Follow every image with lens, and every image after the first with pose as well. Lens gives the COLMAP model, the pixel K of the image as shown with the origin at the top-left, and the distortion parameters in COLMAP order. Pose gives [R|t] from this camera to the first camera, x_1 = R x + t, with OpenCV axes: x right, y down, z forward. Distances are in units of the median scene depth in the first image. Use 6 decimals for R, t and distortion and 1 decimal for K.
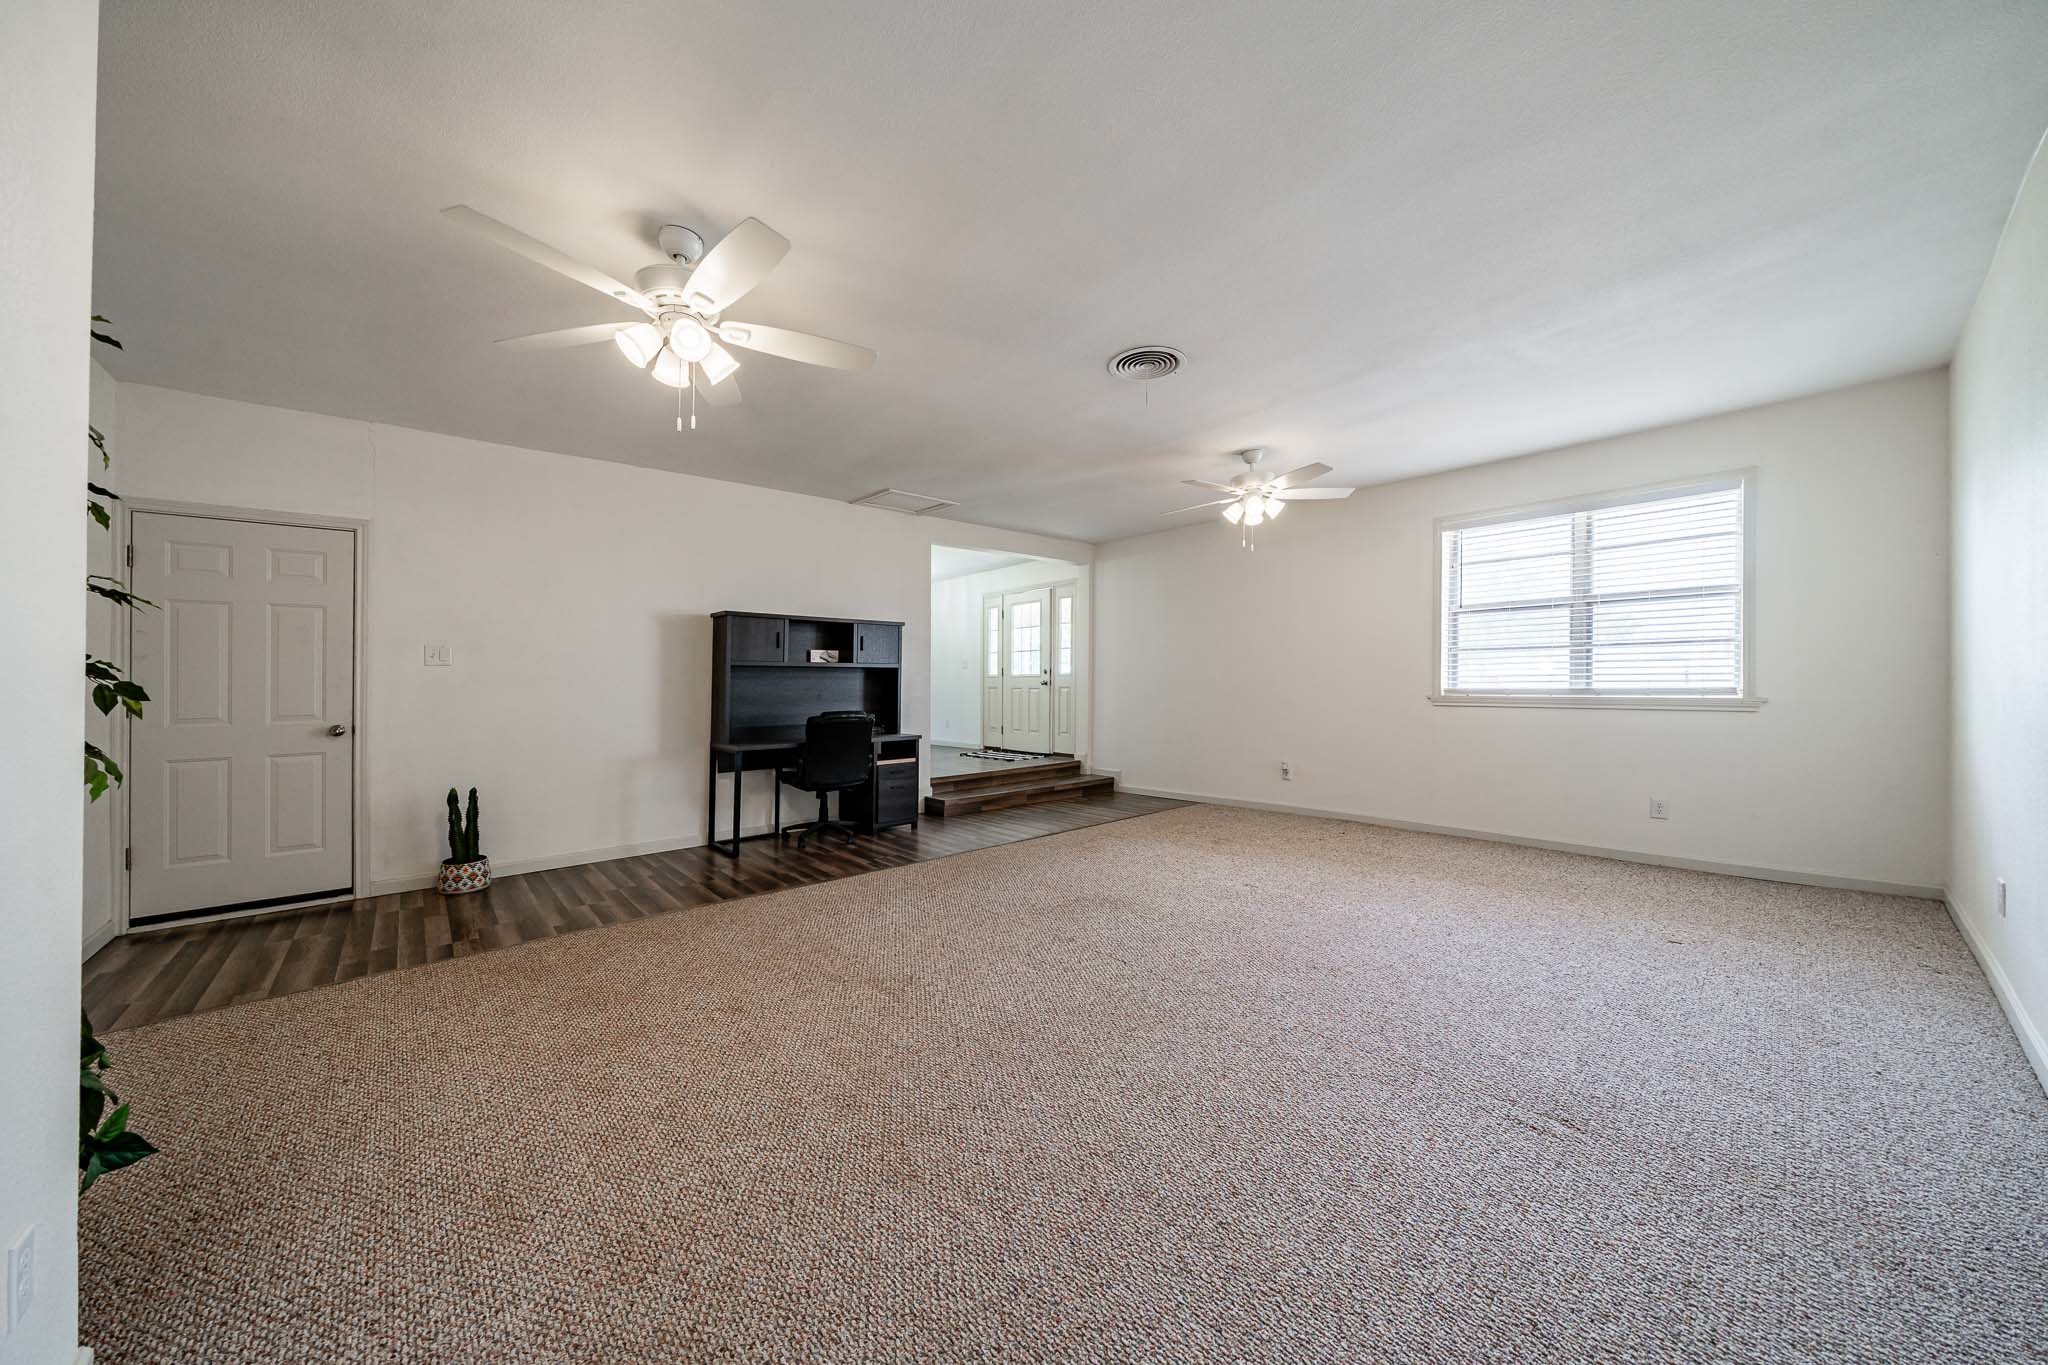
lens RADIAL K [[706.7, 0, 1022.0], [0, 706.7, 686.7], [0, 0, 1]] dist [-0.005244, -0.000284]
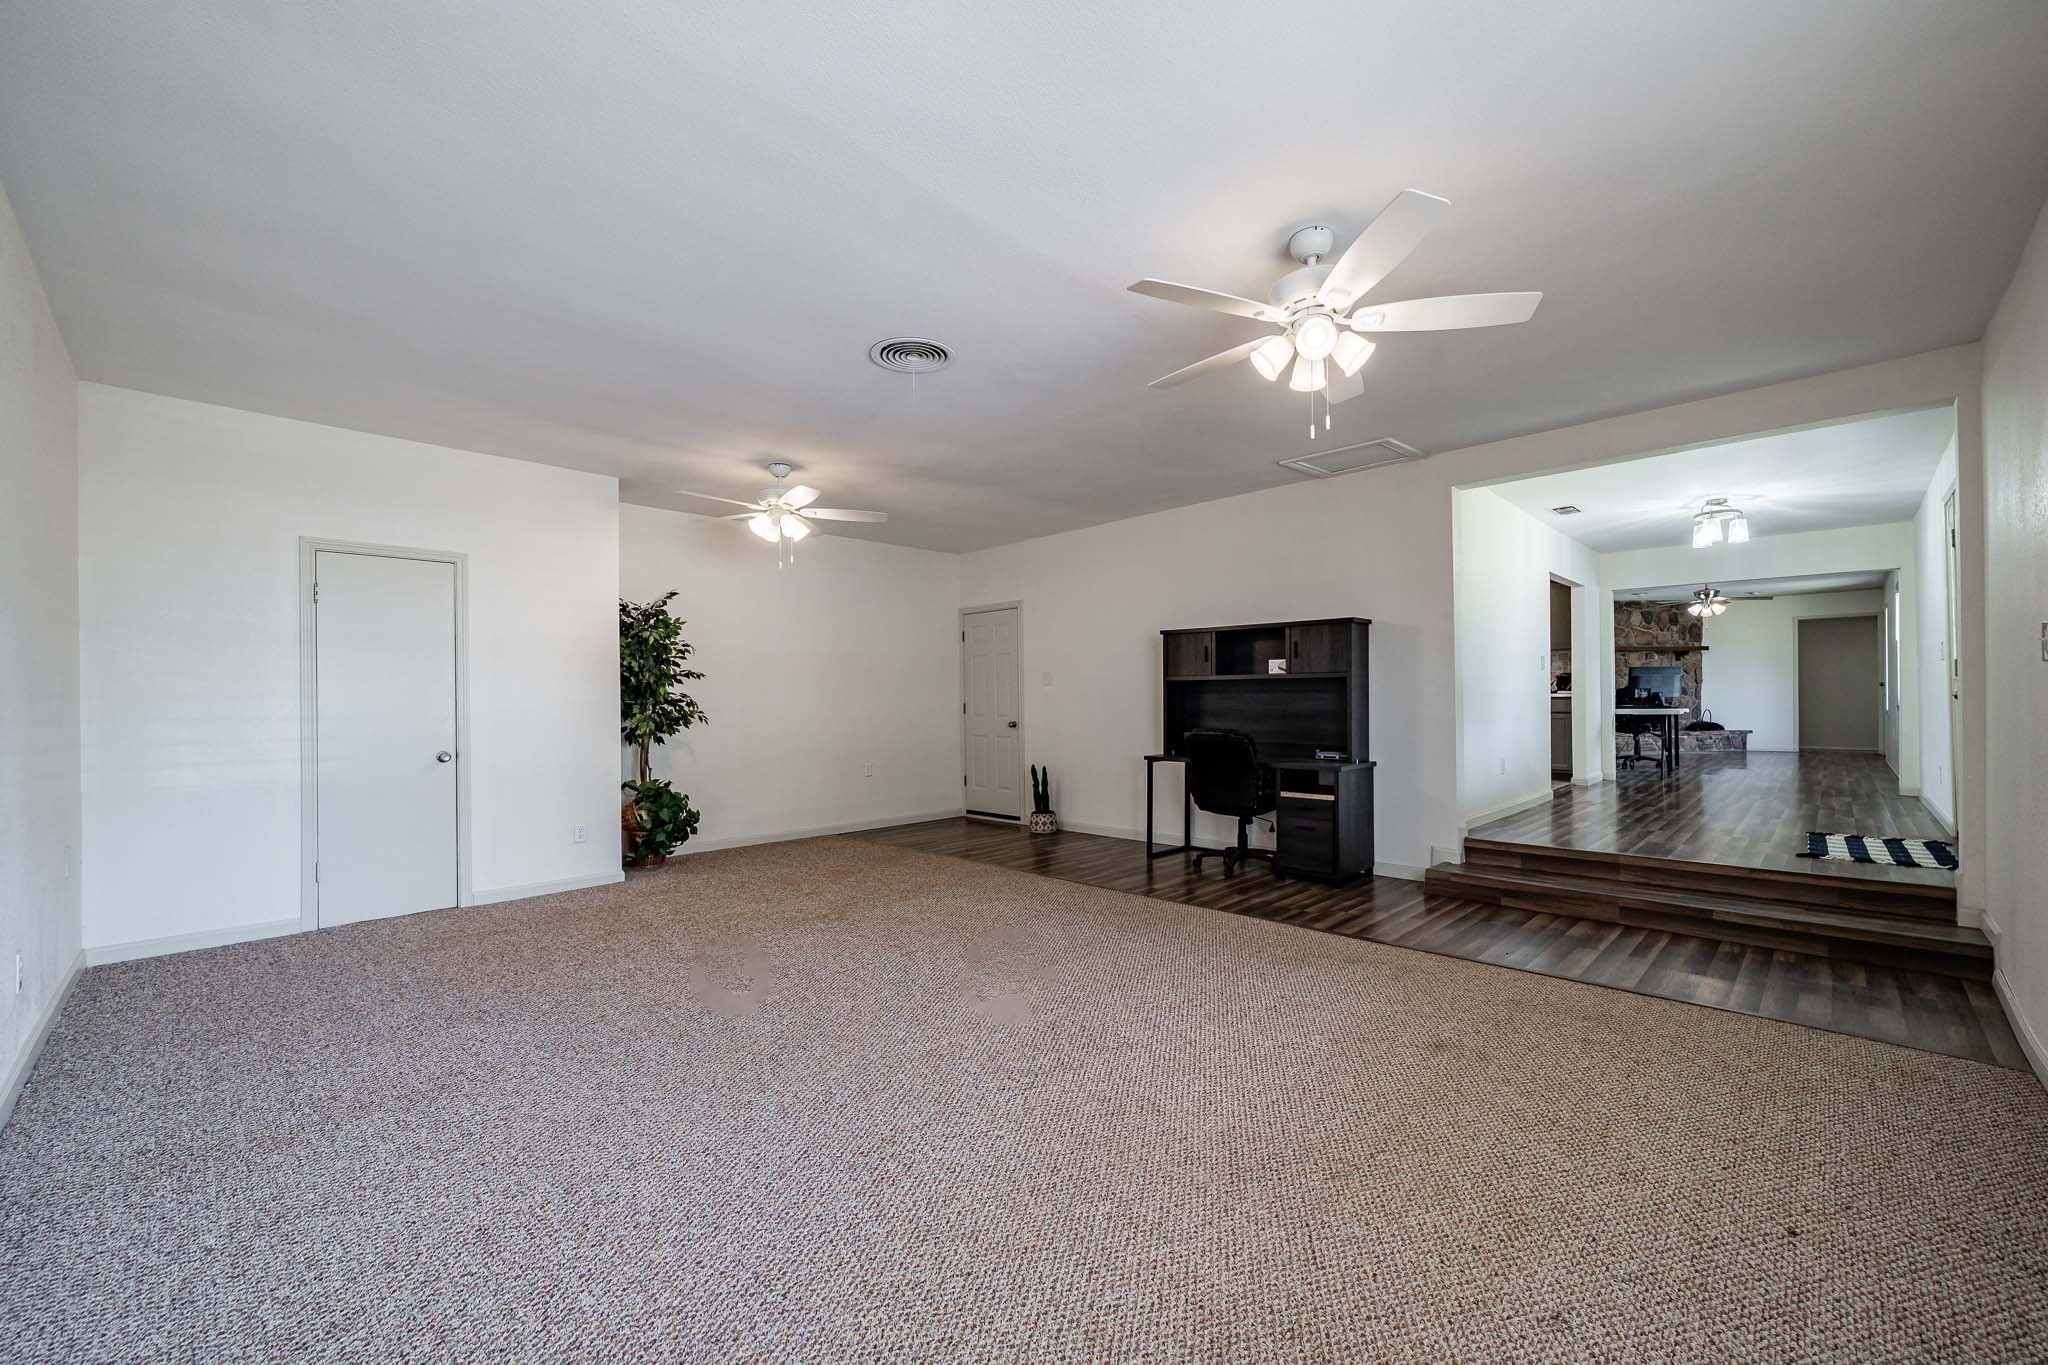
lens RADIAL K [[801.6, 0, 1024.0], [0, 801.6, 680.7], [0, 0, 1]] dist [-0.008045, 0.000074]
pose [[0.077517, -0.015933, -0.996864, 0.803531], [-0.001947, 0.999868, -0.016133, -0.010571], [0.996989, 0.003191, 0.077476, 0.697747]]
